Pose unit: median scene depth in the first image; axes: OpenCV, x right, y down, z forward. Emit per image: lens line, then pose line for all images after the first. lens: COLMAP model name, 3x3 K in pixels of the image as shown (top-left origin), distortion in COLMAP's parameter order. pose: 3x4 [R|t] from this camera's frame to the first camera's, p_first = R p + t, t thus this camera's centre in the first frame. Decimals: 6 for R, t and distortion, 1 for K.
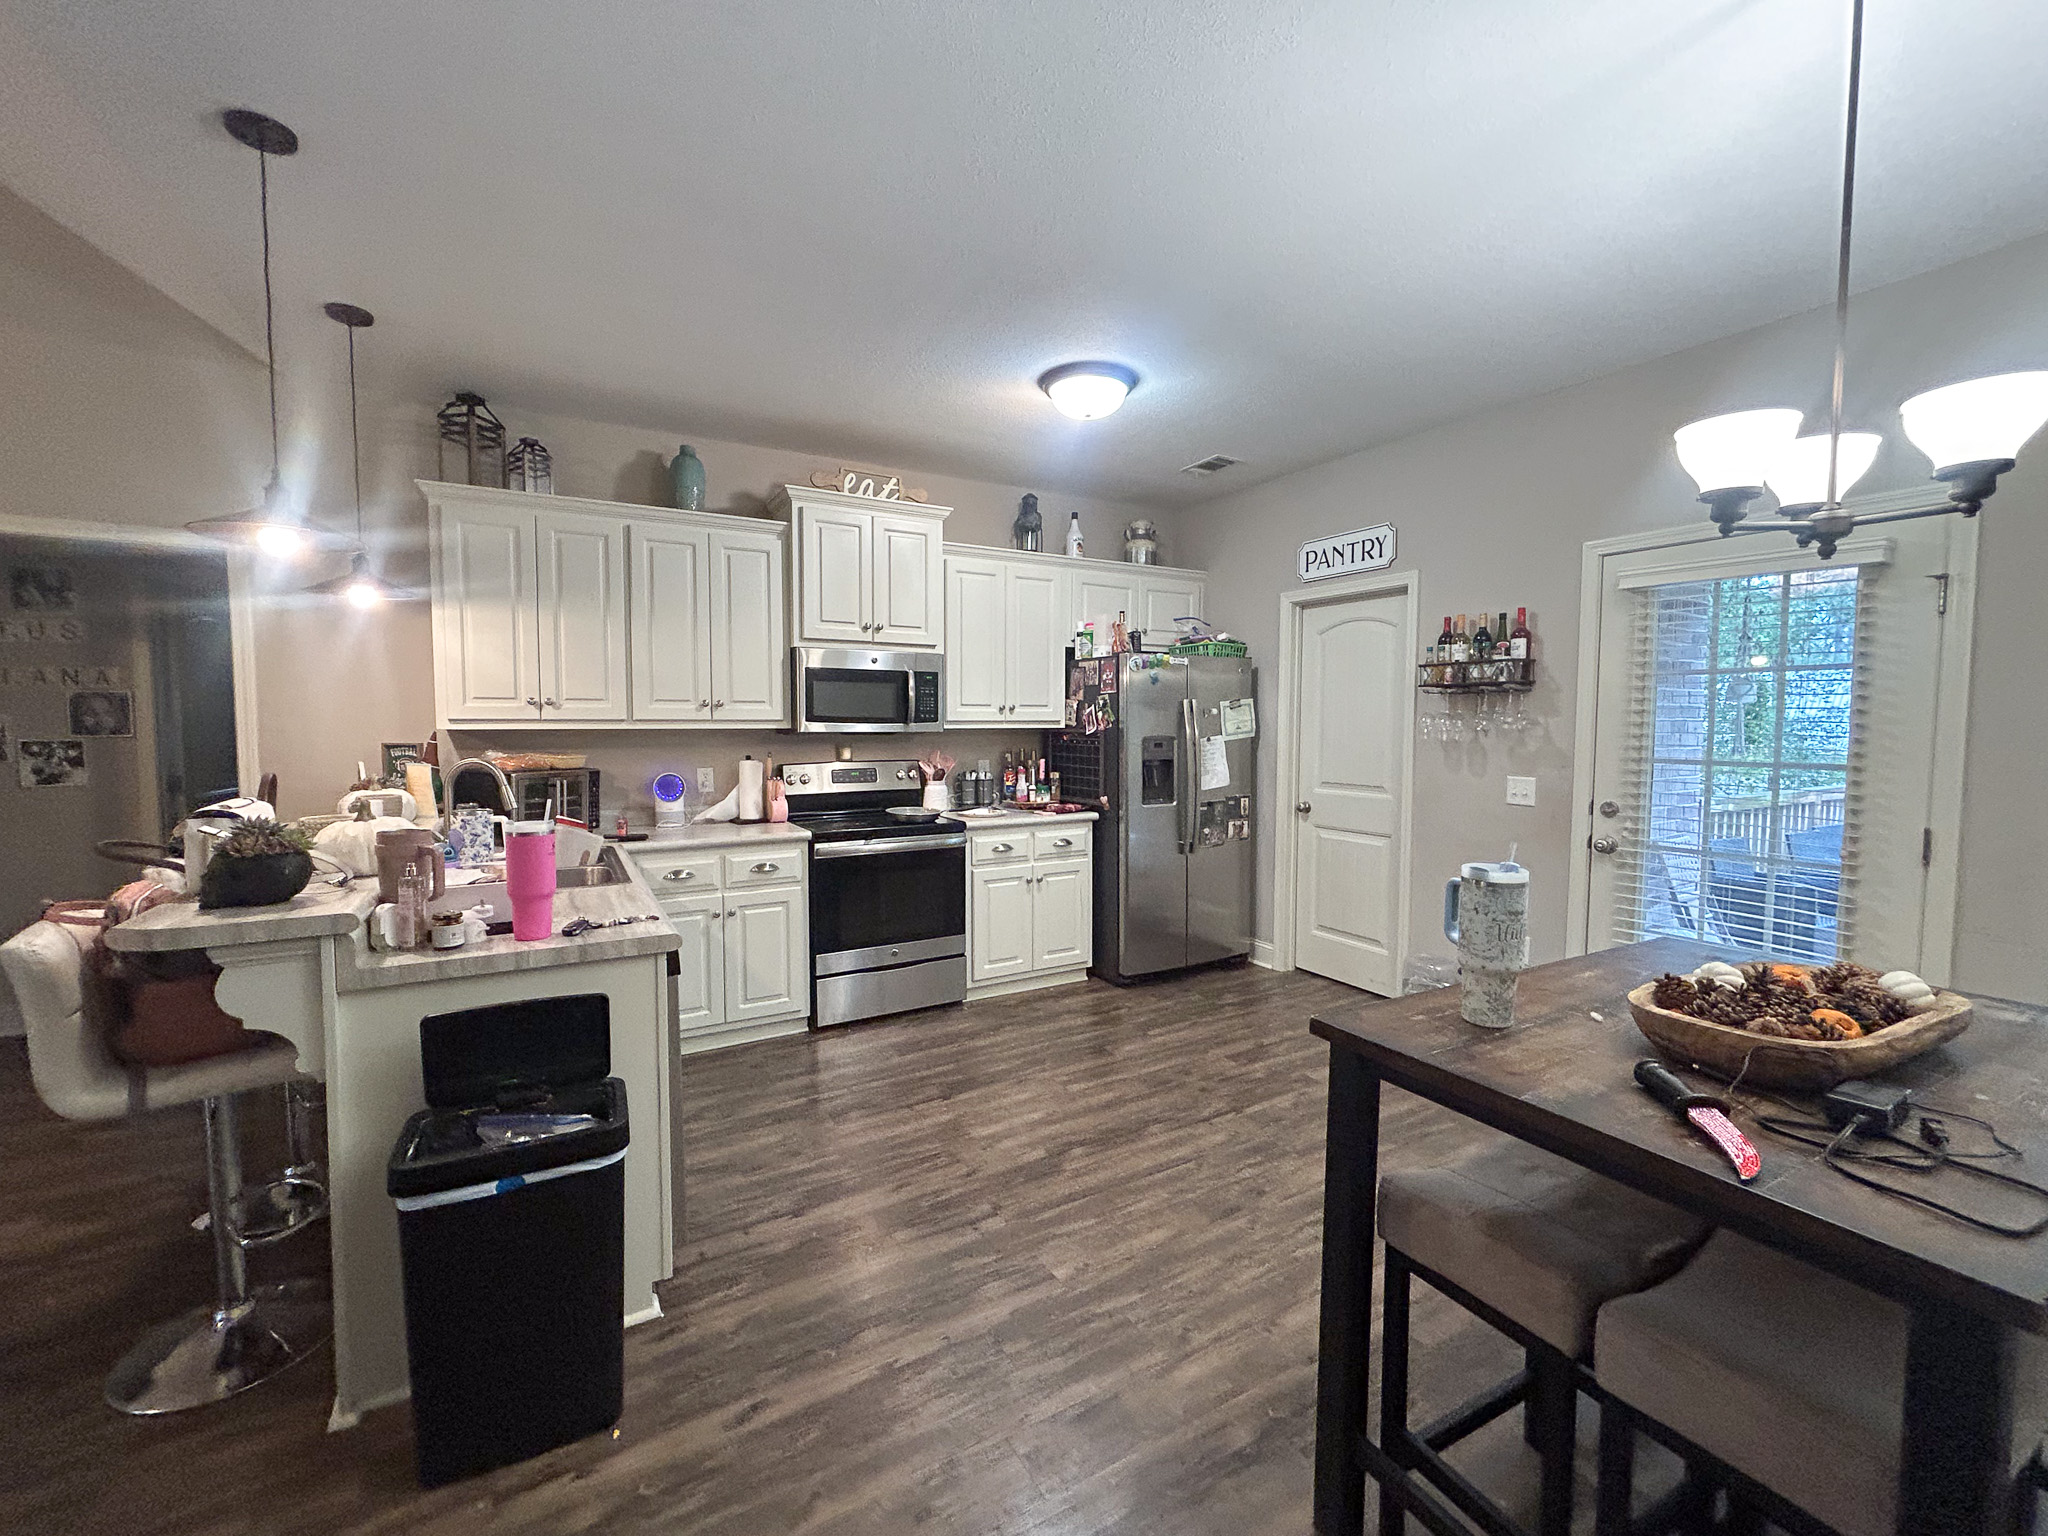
lens RADIAL K [[845.4, 0, 1024.0], [0, 845.4, 768.0], [0, 0, 1]] dist [-0.002913, -0.000057]
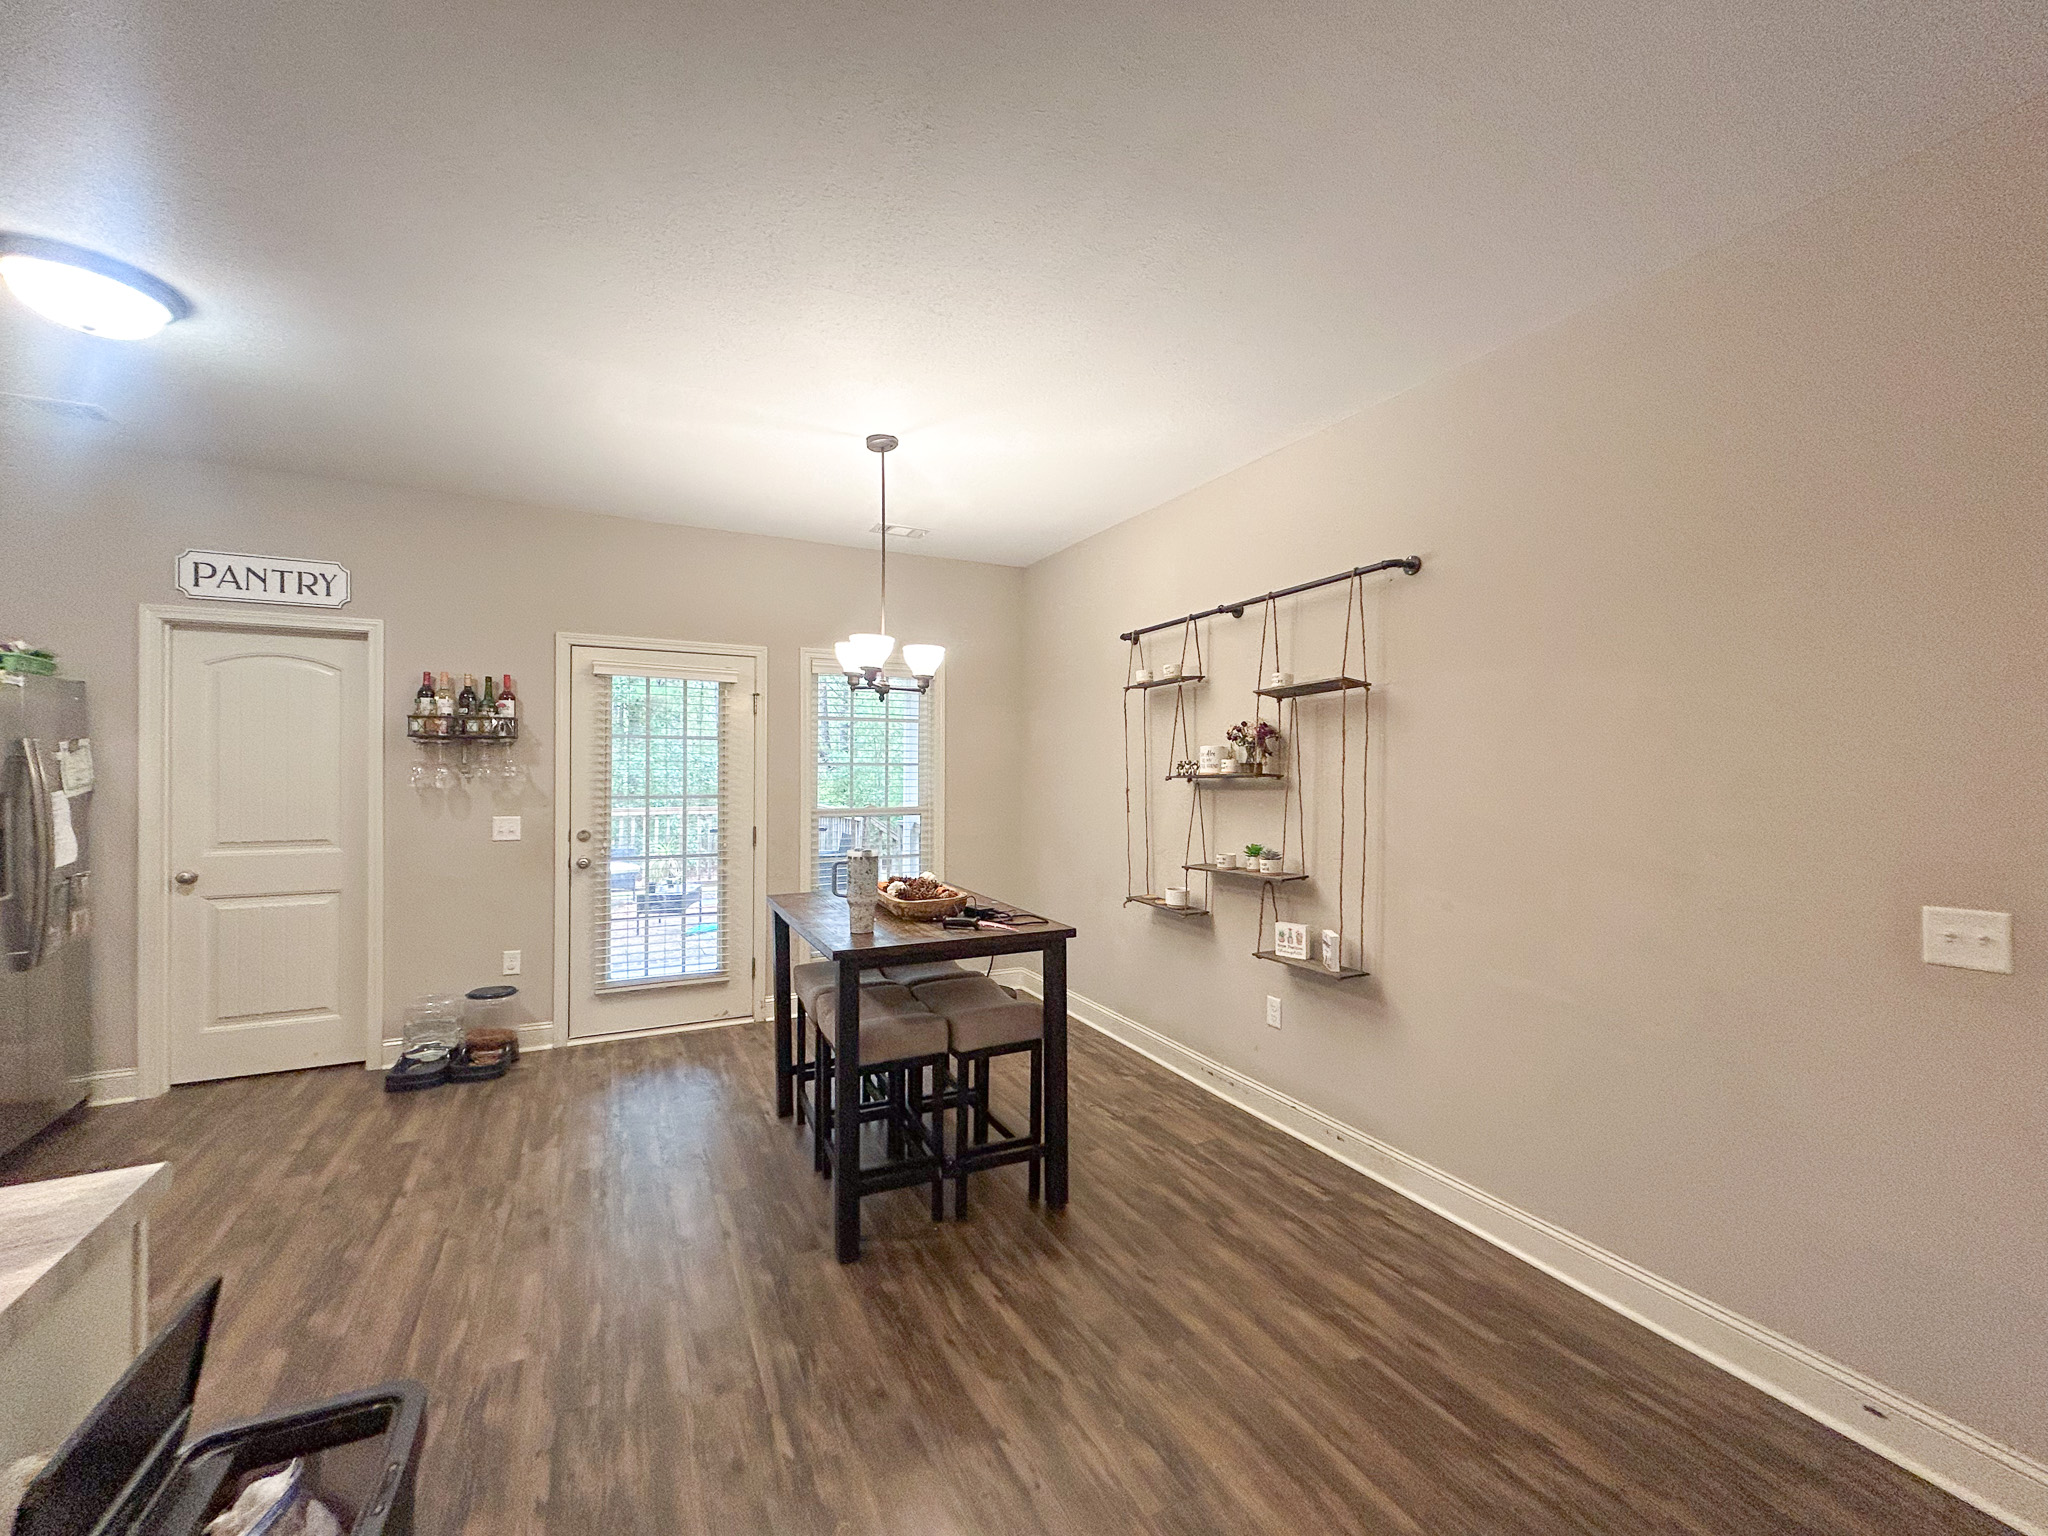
lens RADIAL K [[845.4, 0, 1024.0], [0, 845.4, 768.0], [0, 0, 1]] dist [-0.002913, -0.000057]
pose [[0.021594, -0.003158, 0.999762, -0.566665], [0.051849, 0.998653, 0.002035, -0.021792], [-0.998421, 0.051793, 0.021728, 0.241442]]
